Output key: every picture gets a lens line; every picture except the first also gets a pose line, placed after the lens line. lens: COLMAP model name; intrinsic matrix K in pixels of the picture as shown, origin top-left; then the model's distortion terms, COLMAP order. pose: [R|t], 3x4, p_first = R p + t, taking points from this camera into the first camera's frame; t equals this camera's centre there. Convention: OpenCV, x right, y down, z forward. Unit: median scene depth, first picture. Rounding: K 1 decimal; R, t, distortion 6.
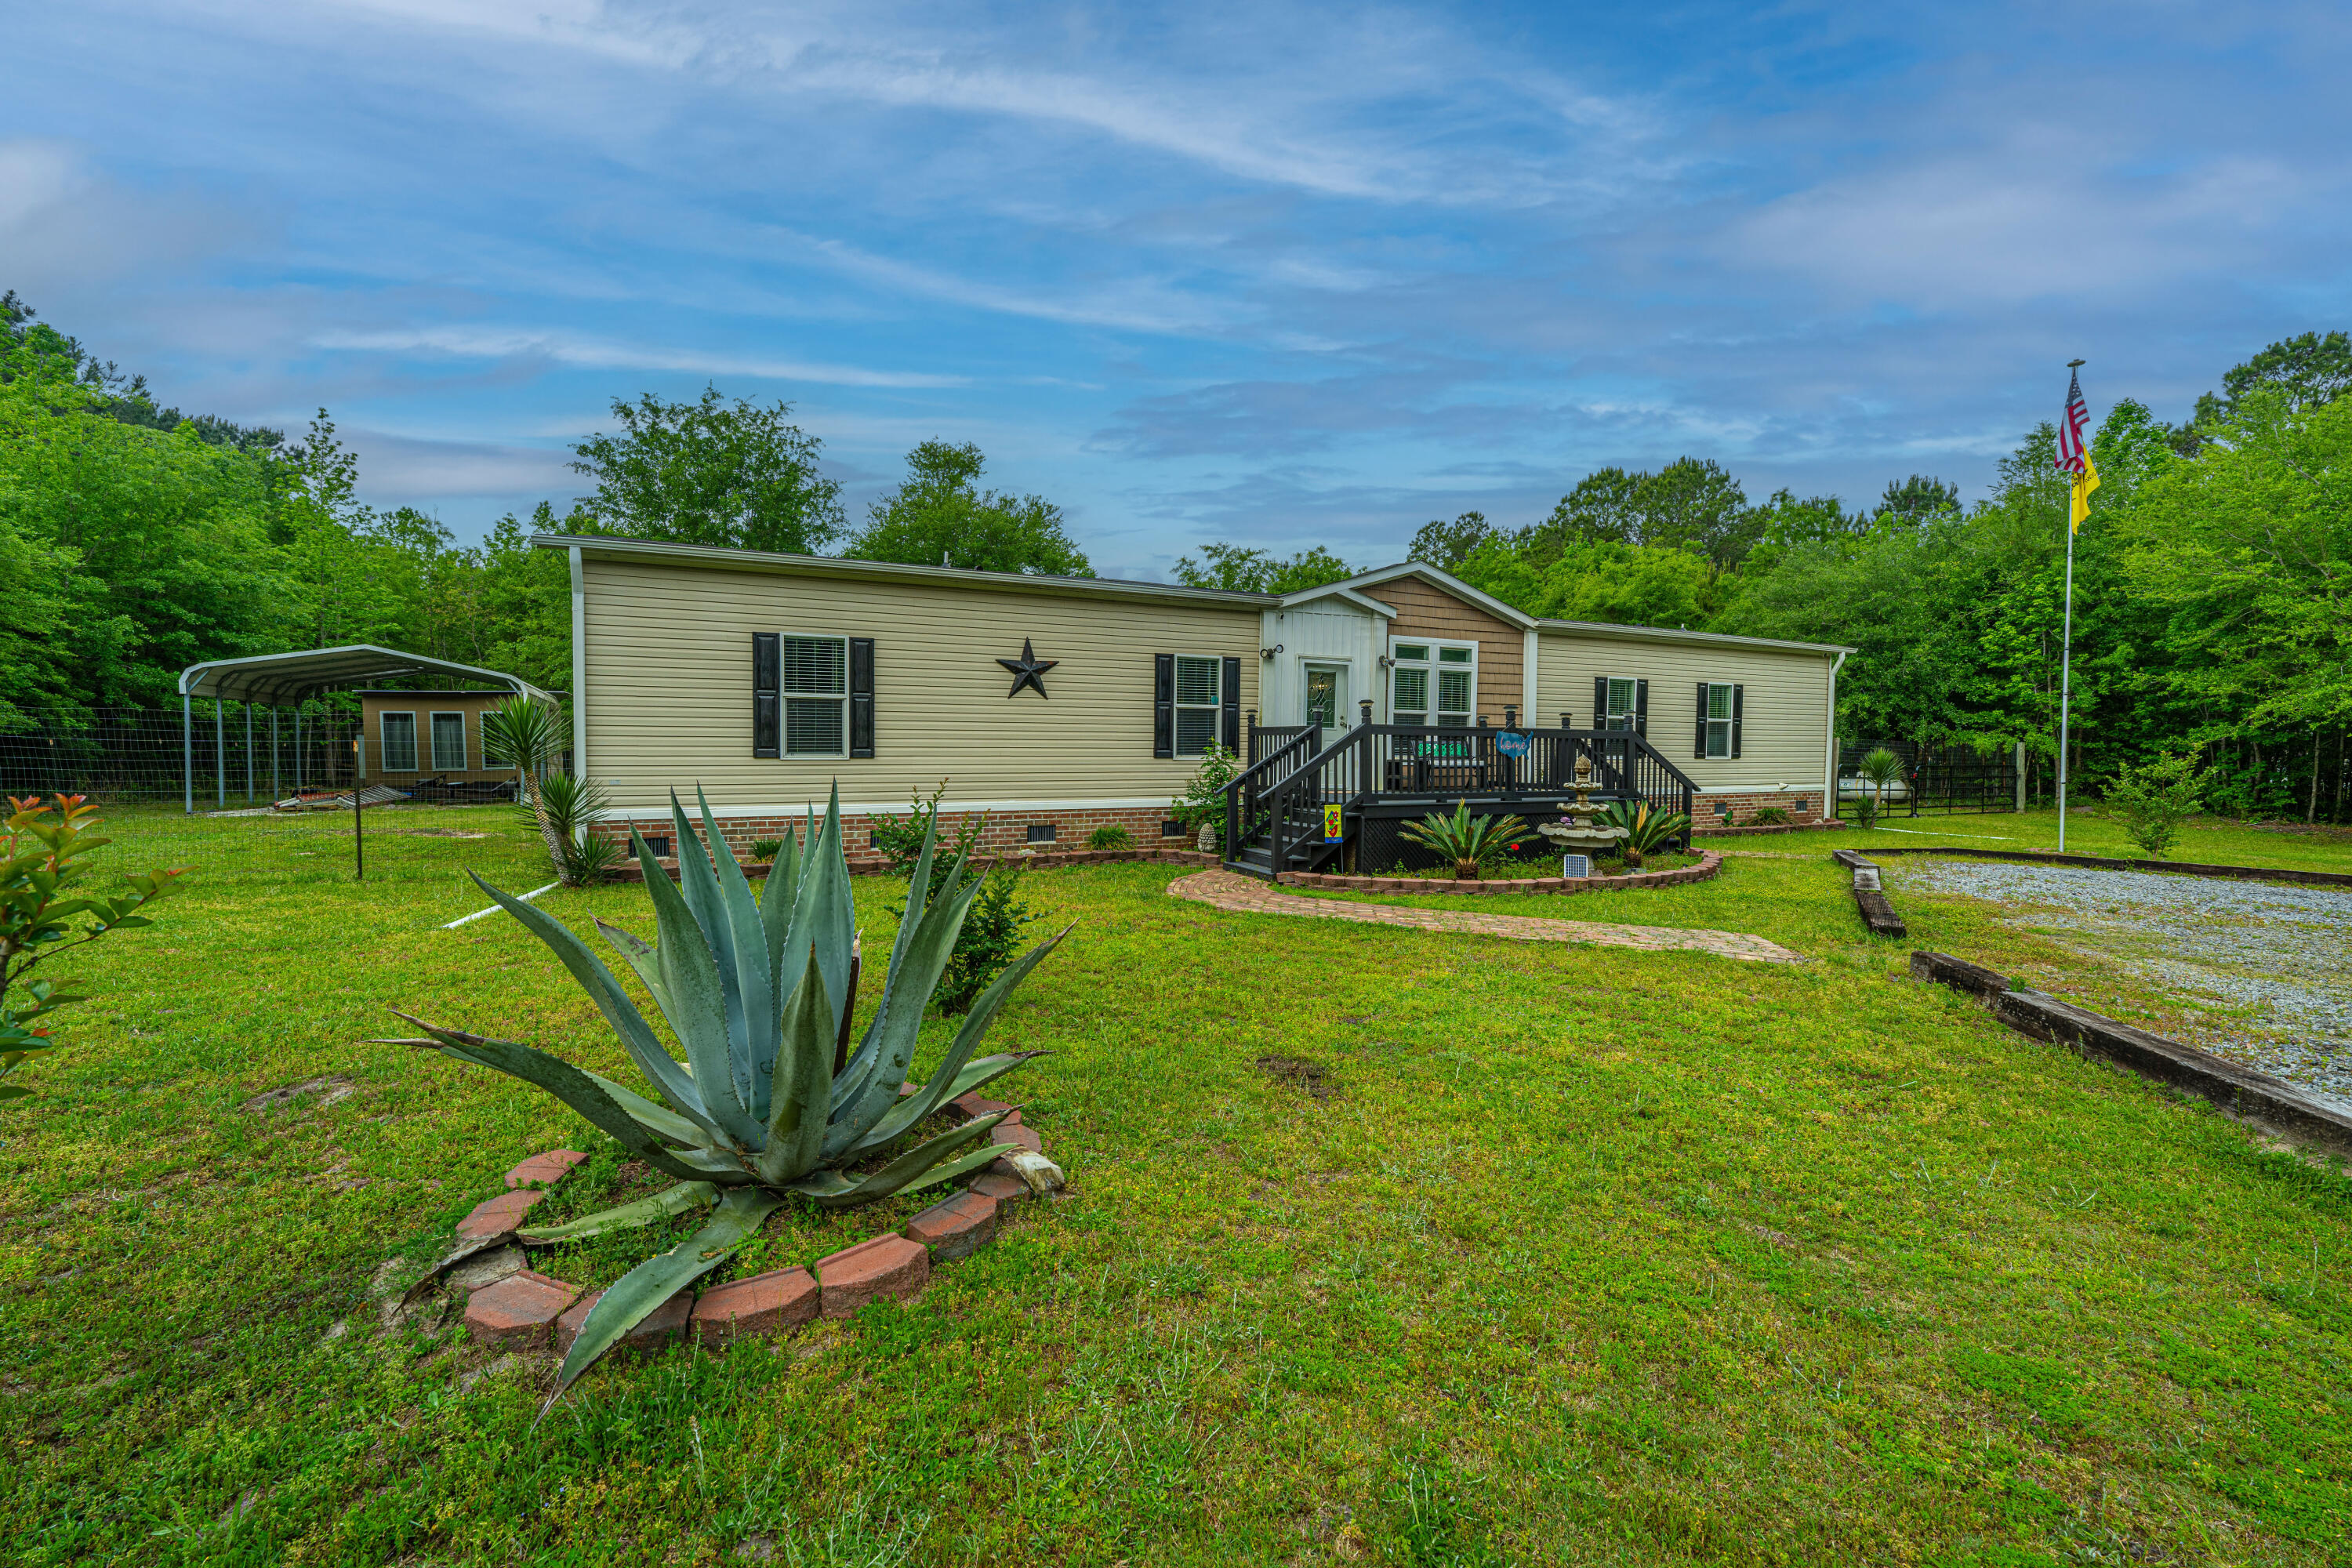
lens RADIAL K [[982.3, 0, 1184.2], [0, 982.3, 754.3], [0, 0, 1]] dist [0.000037, 0.000108]
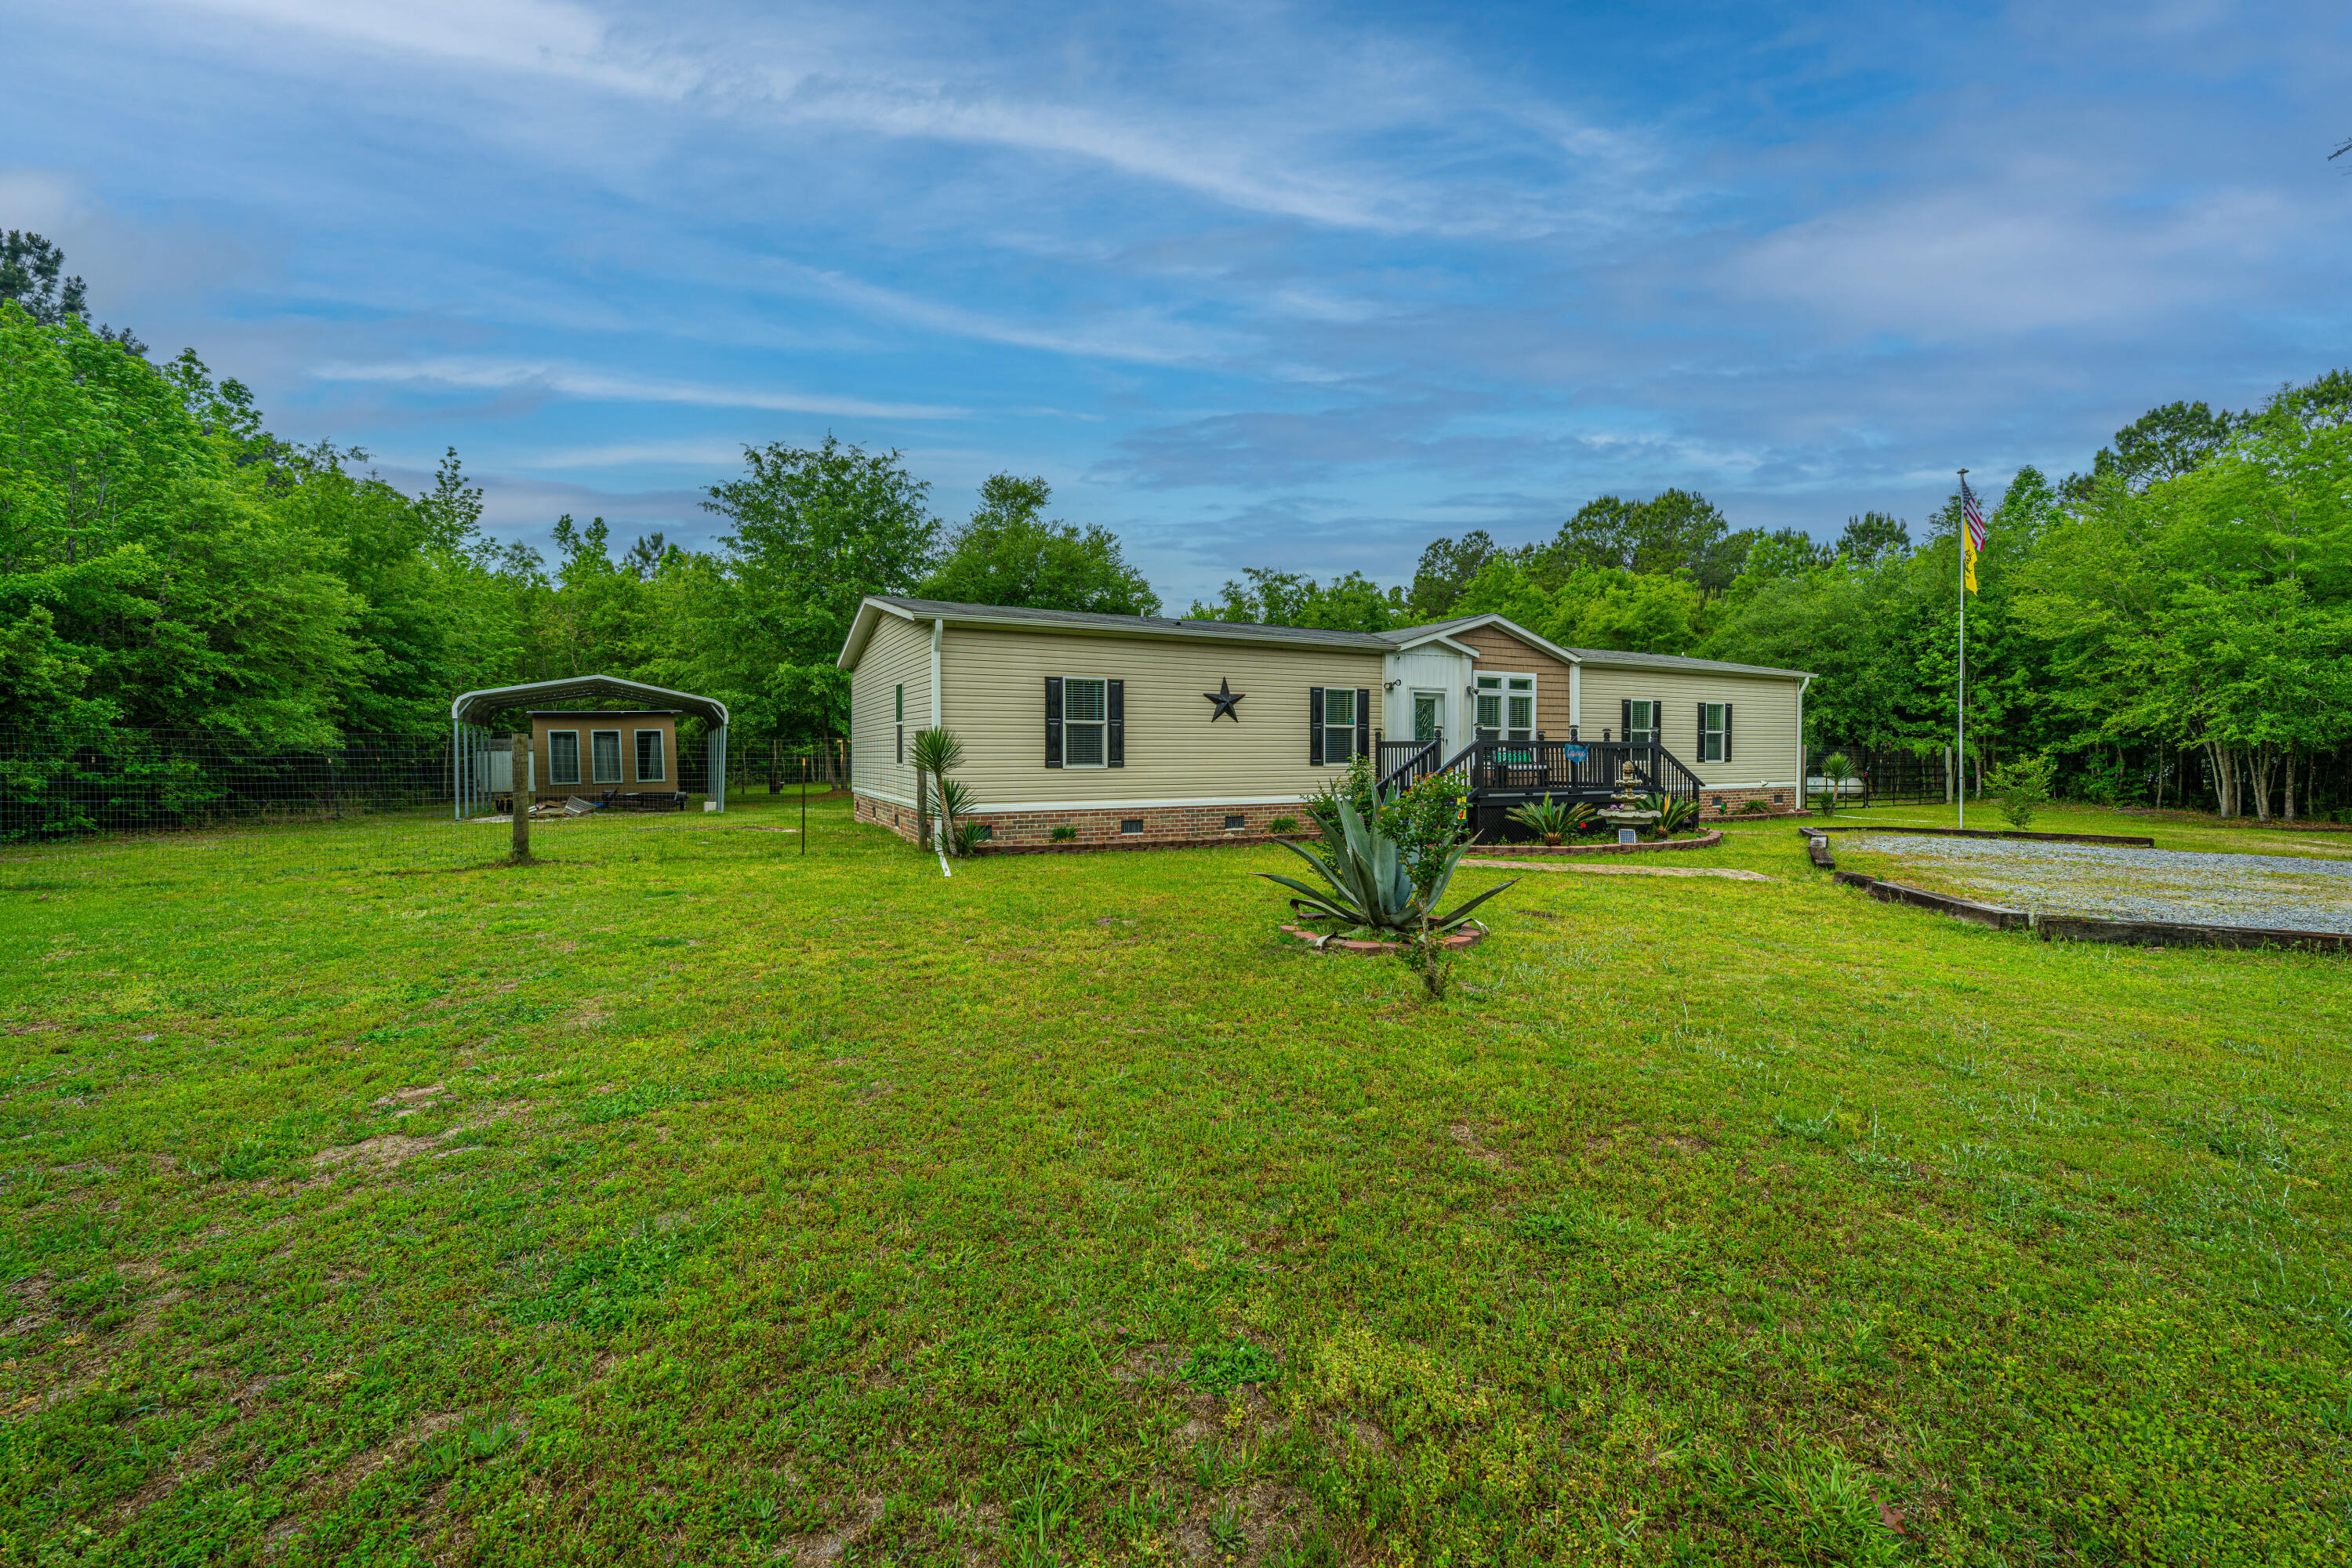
lens RADIAL K [[1018.4, 0, 1242.4], [0, 1018.4, 738.4], [0, 0, 1]] dist [0.000119, -0.000104]
pose [[0.997326, -0.007122, 0.072730, -0.160414], [0.008833, 0.999691, -0.023236, -0.001027], [-0.072542, 0.023816, 0.997081, -0.268599]]
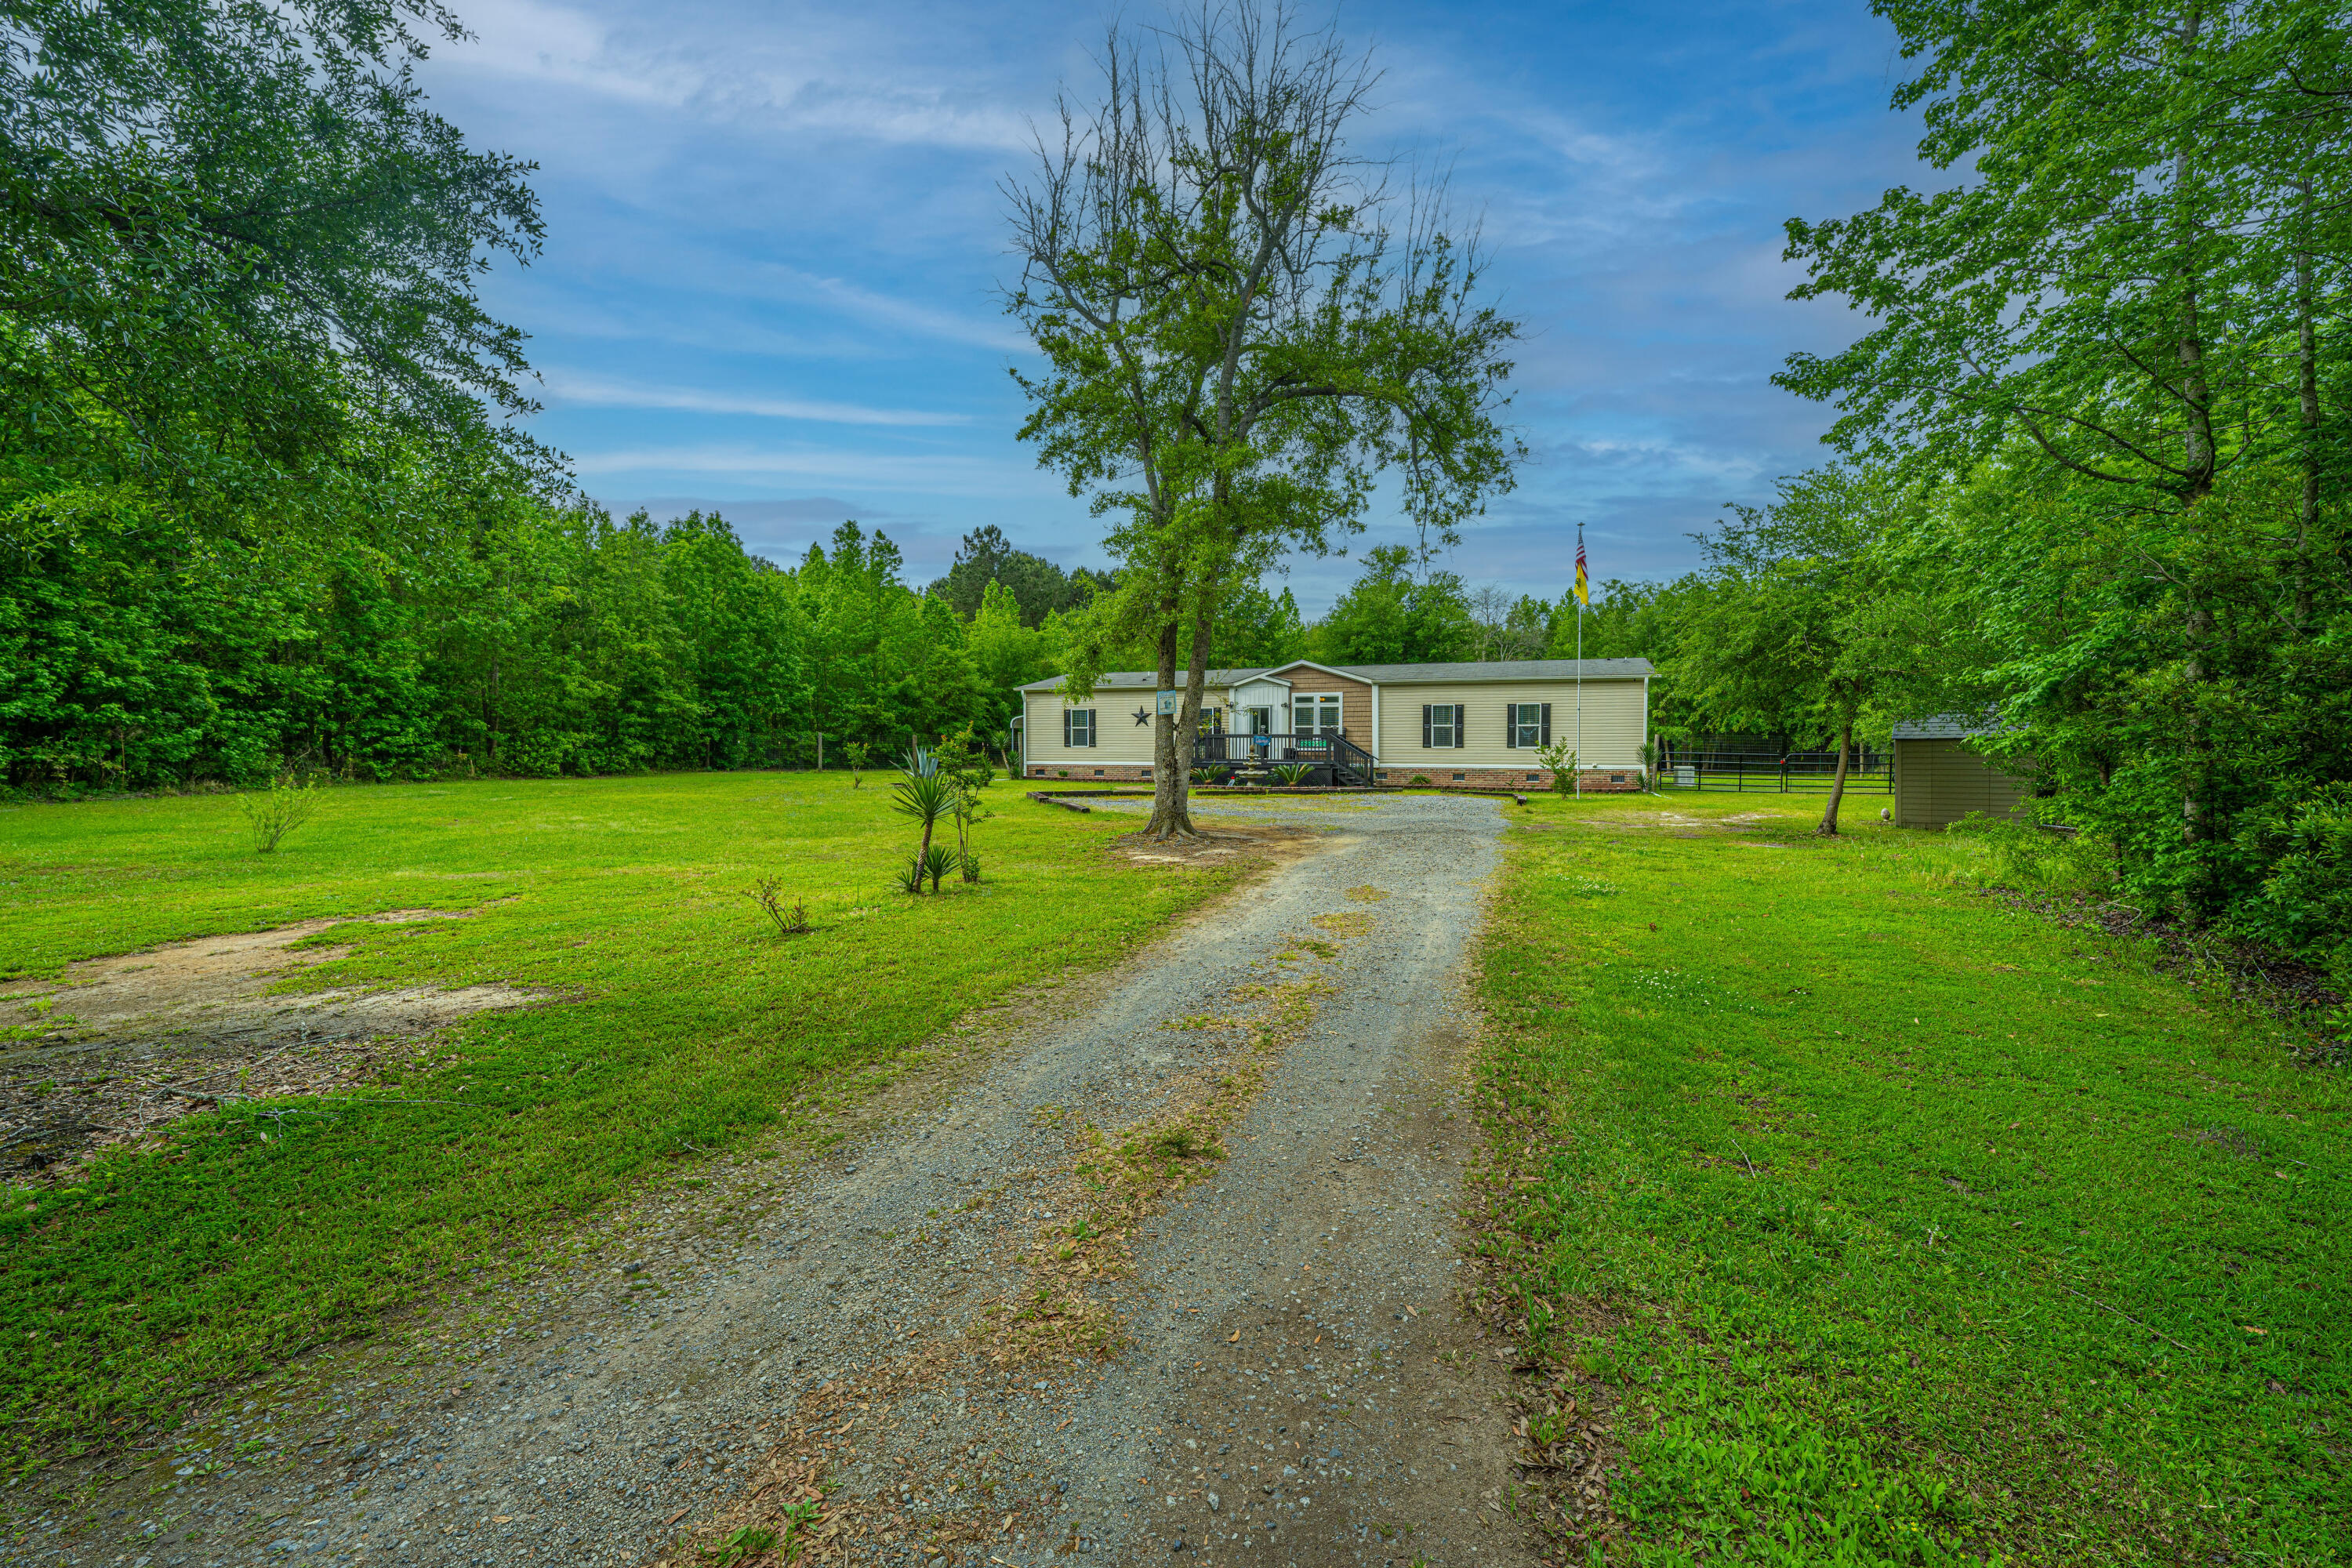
lens RADIAL K [[982.3, 0, 1184.2], [0, 982.3, 754.3], [0, 0, 1]] dist [0.000037, 0.000108]
pose [[0.690751, 0.001012, -0.723092, 1.366509], [0.000414, 0.999998, 0.001794, 0.013475], [0.723092, -0.001539, 0.690750, -0.615376]]
